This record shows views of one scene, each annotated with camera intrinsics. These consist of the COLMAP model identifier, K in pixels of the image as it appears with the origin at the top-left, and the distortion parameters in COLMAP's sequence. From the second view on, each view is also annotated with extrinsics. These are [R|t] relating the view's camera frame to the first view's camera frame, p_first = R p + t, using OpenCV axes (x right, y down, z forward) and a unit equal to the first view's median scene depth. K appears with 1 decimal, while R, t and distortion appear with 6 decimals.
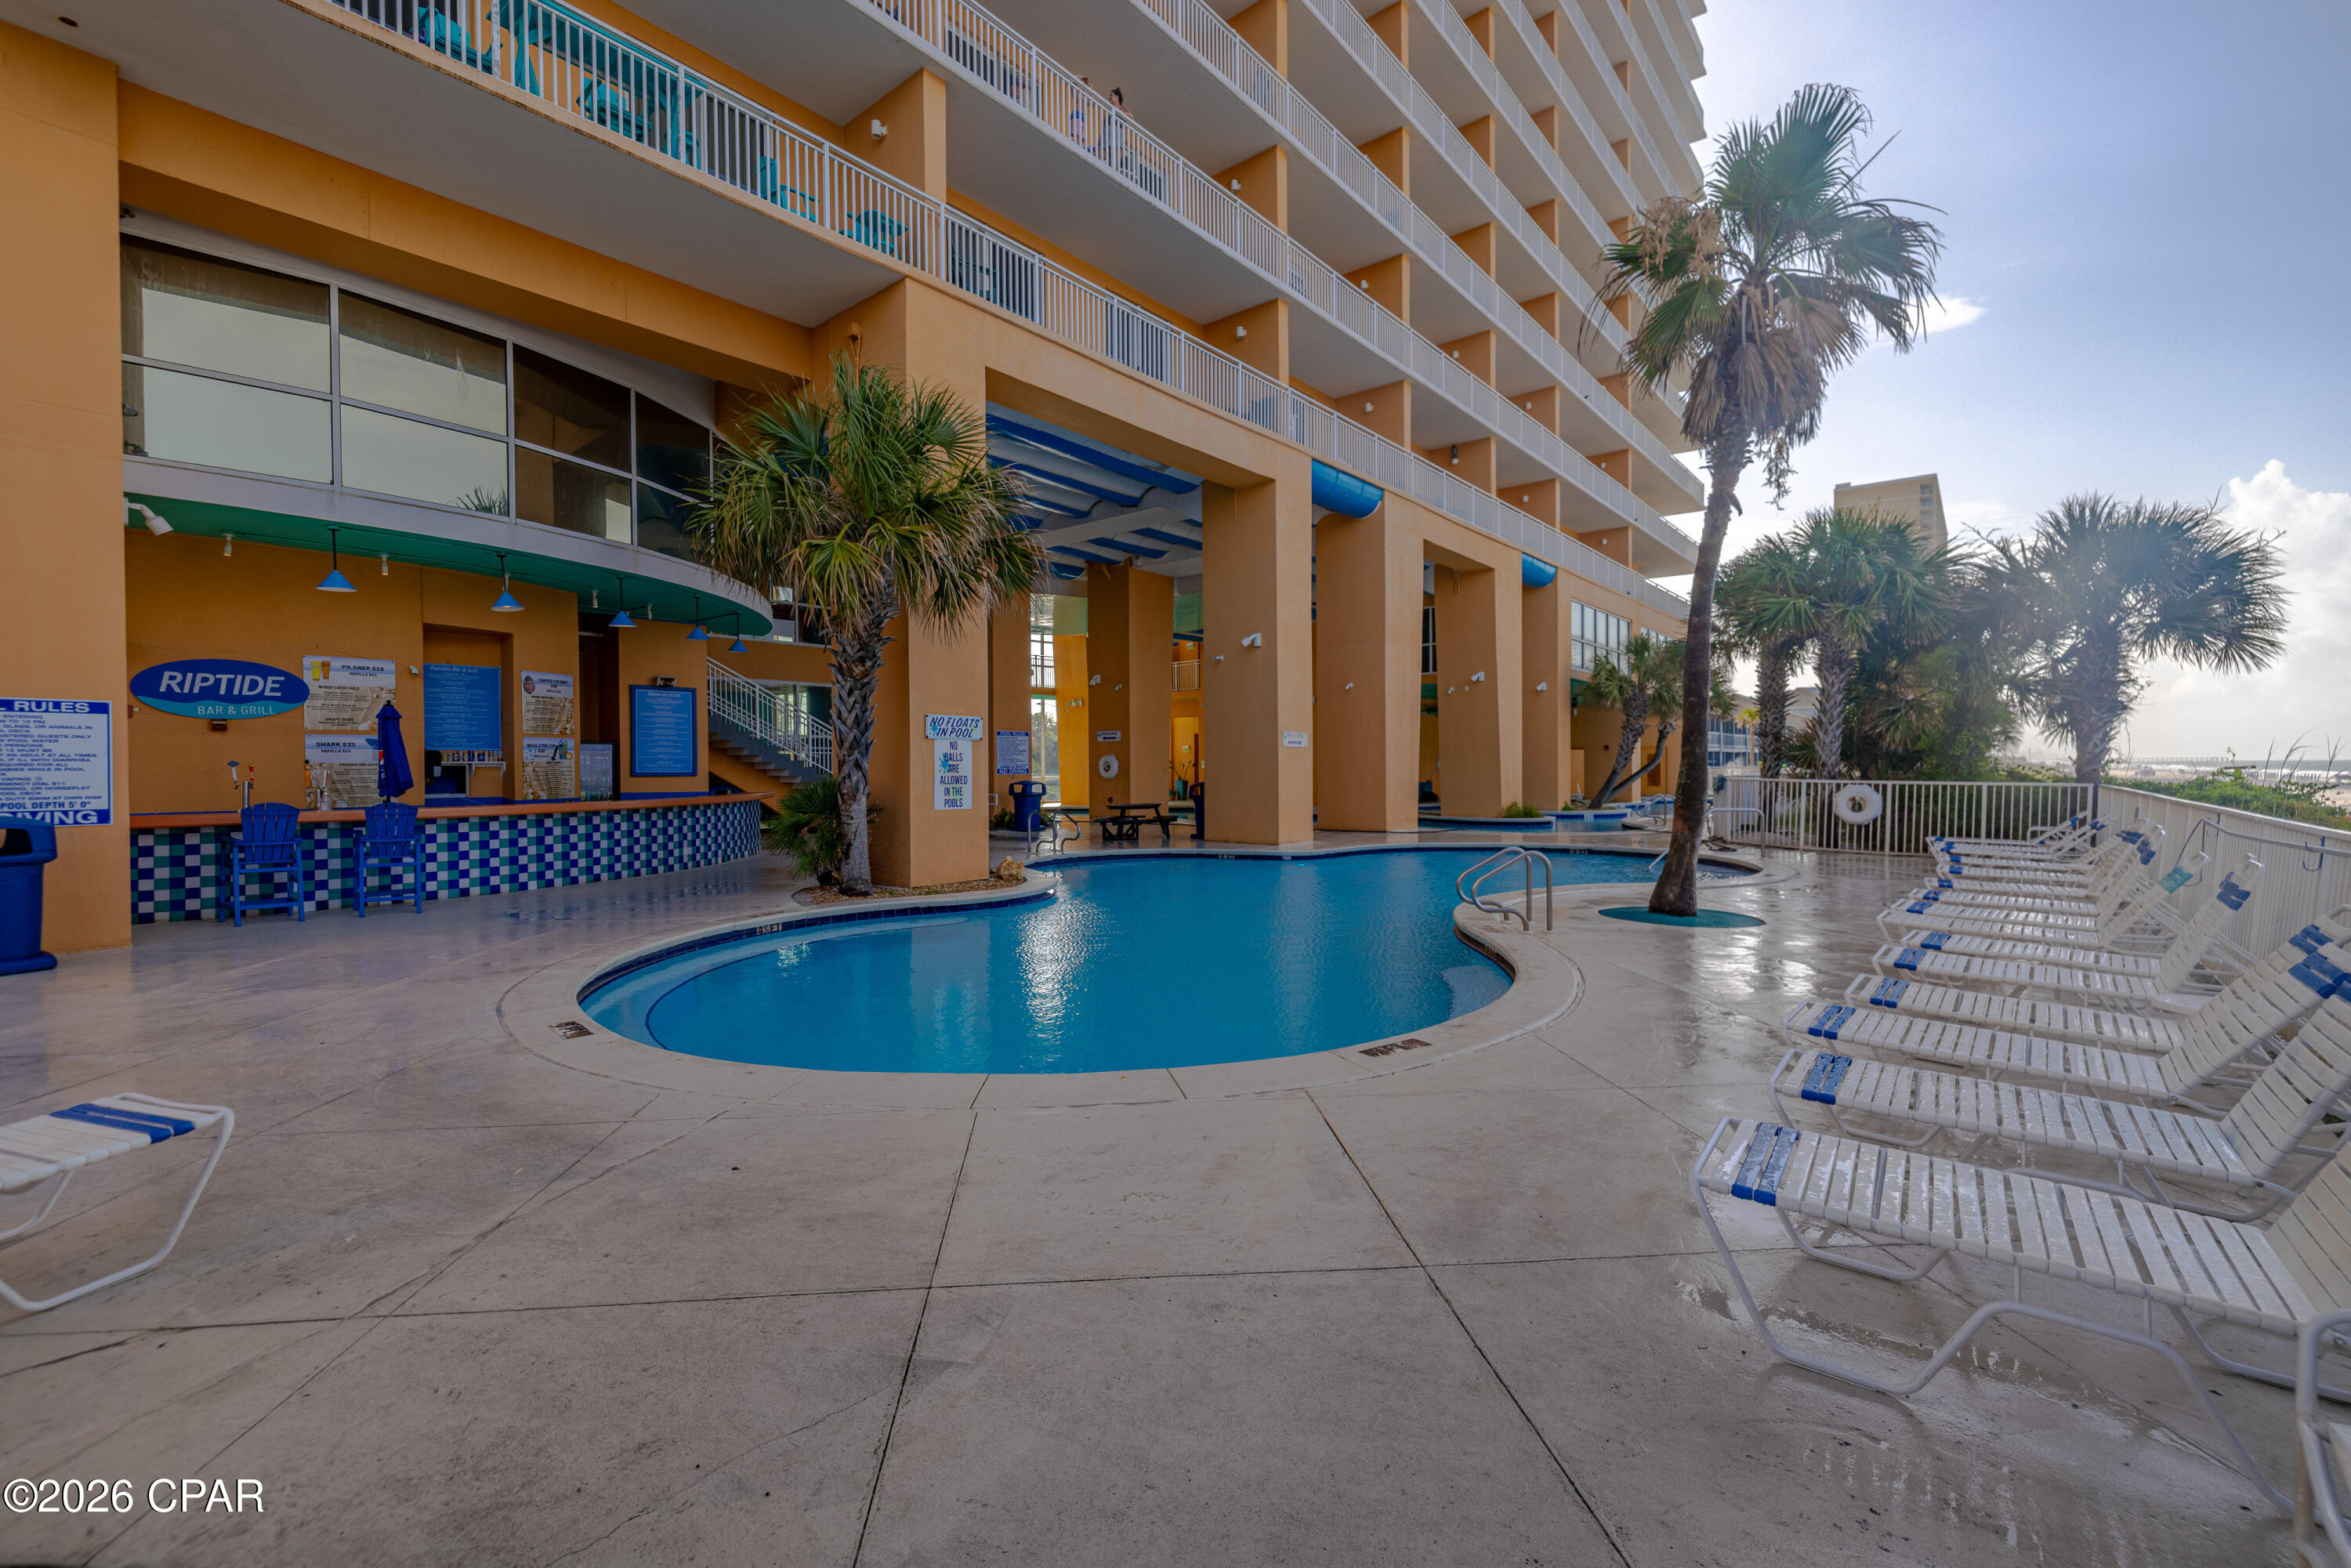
lens RADIAL K [[973.7, 0, 1173.2], [0, 973.7, 782.0], [0, 0, 1]] dist [-0.014039, 0.000553]
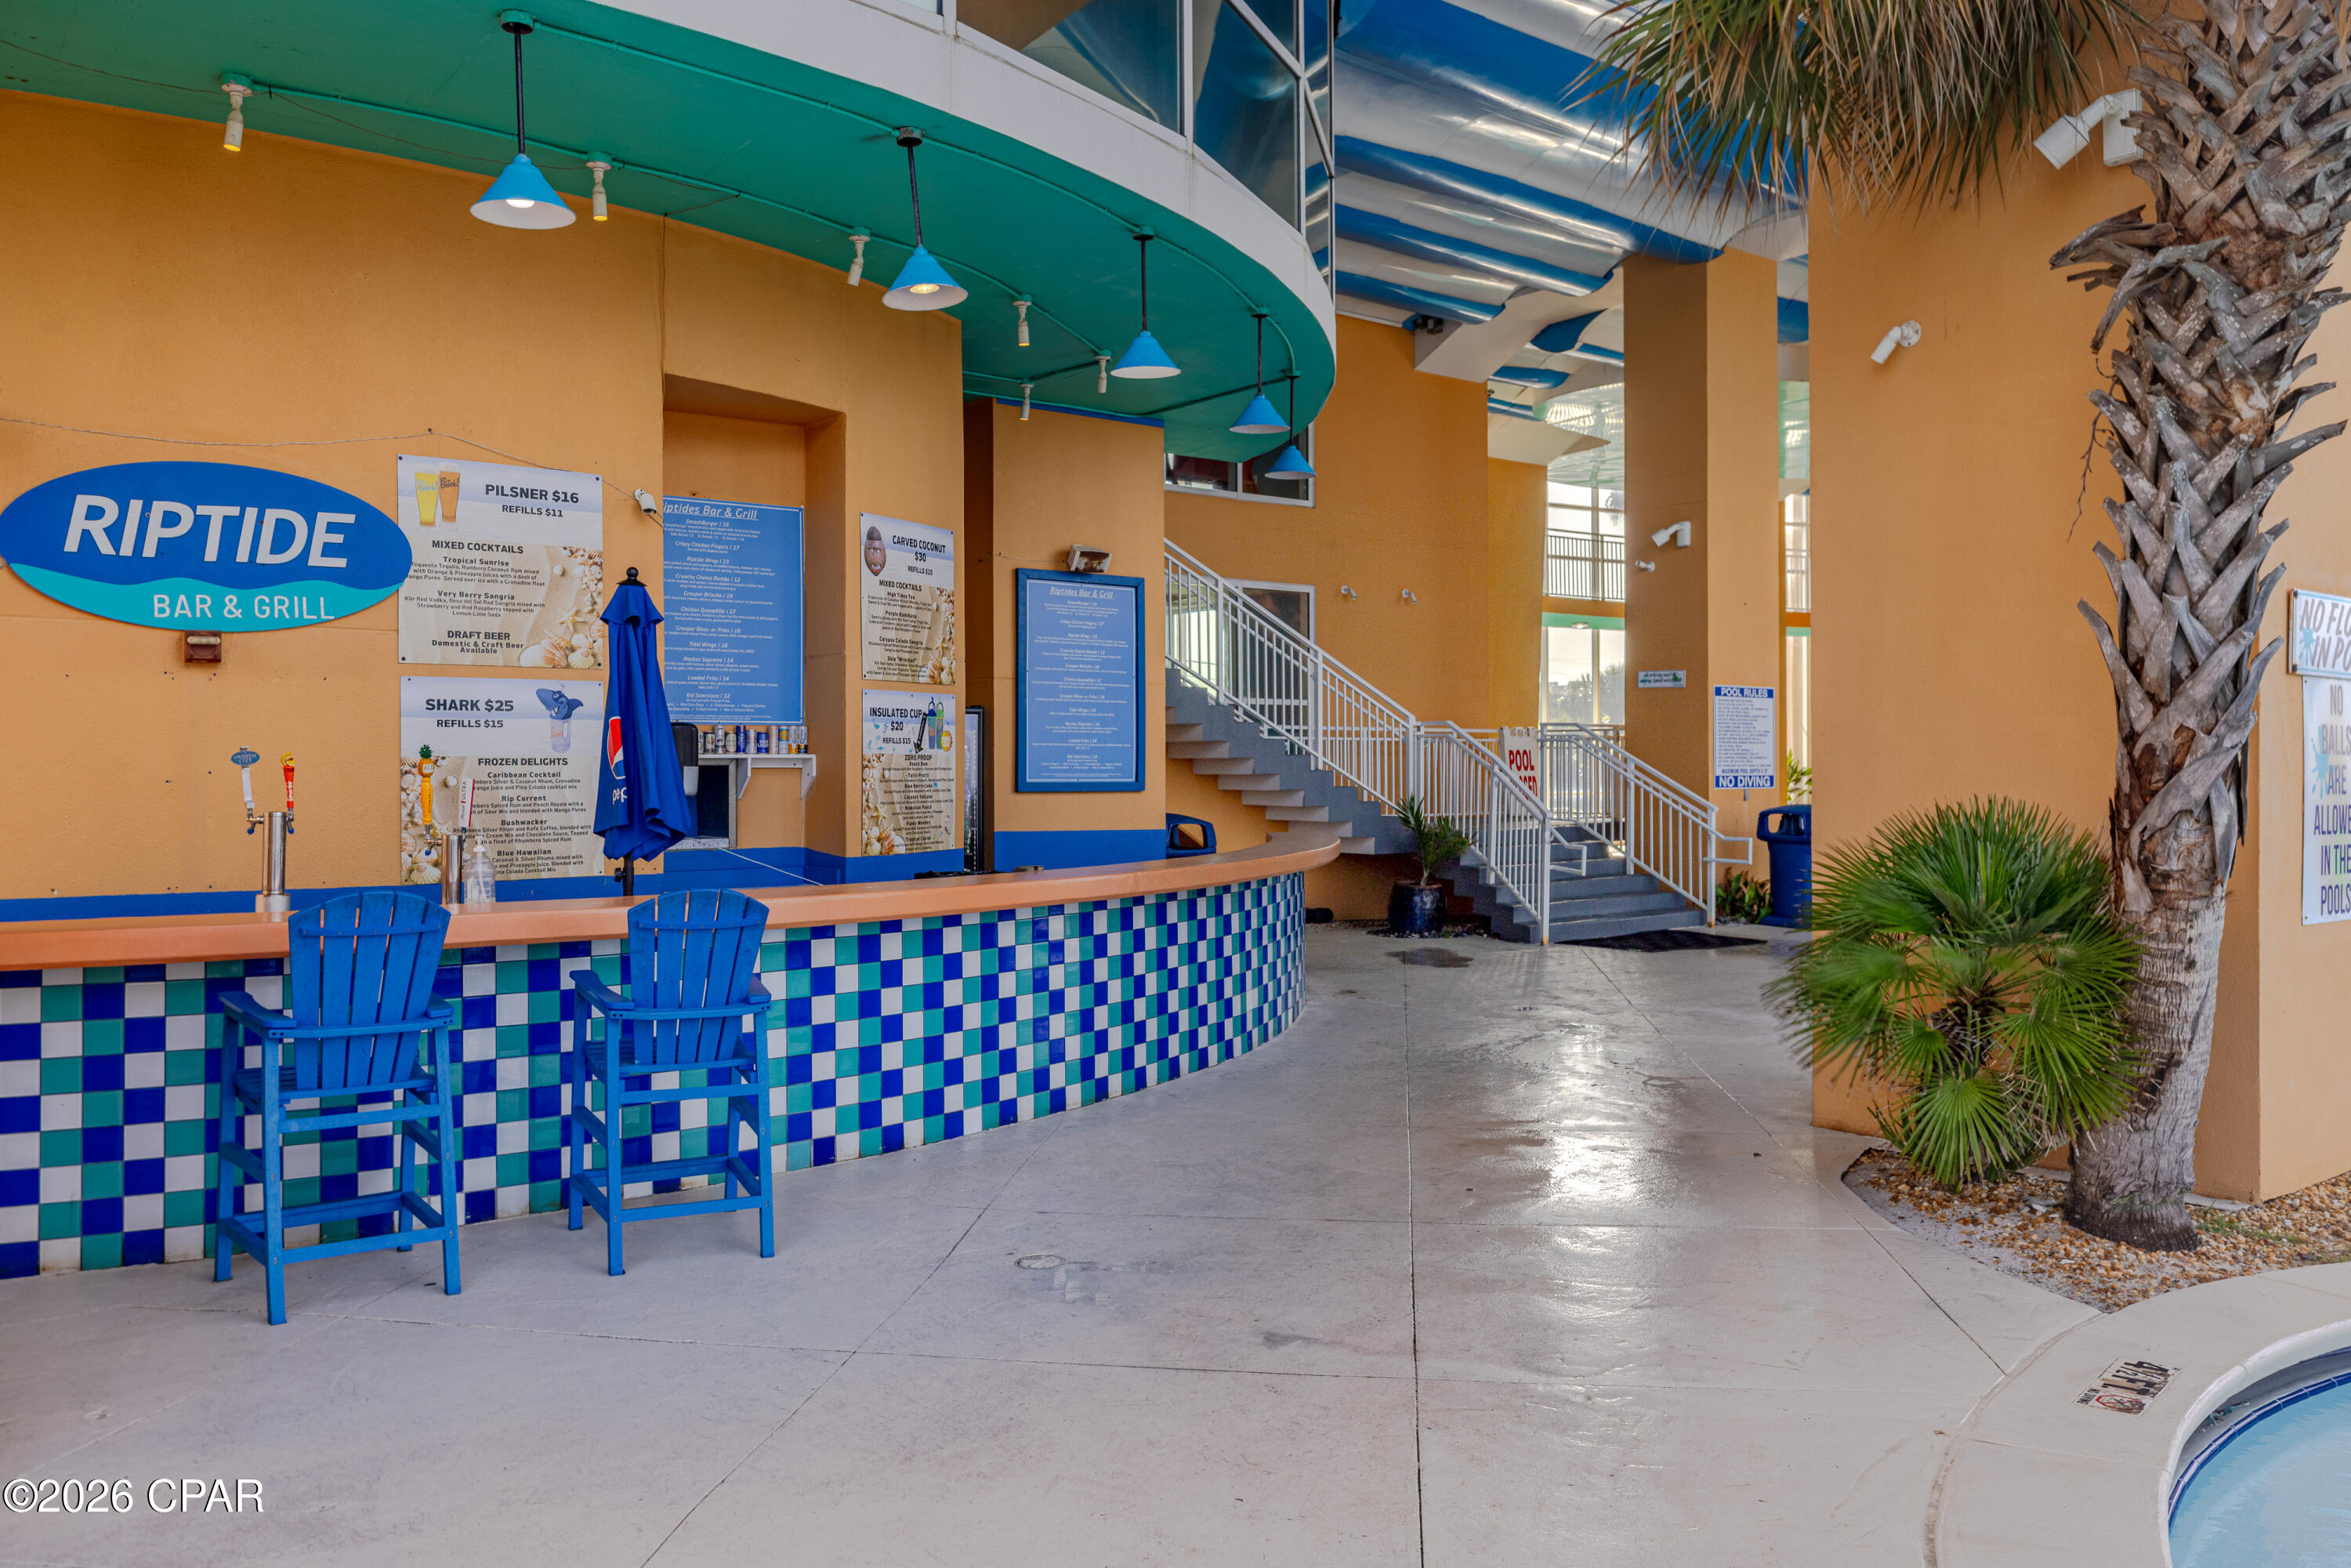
lens RADIAL K [[1764.9, 0, 1177.4], [0, 1764.9, 780.5], [0, 0, 1]] dist [-0.012852, -0.005901]
pose [[0.968850, 0.004802, -0.247603, -0.470527], [-0.006889, 0.999948, -0.007564, -0.007996], [0.247554, 0.009034, 0.968832, 0.448983]]
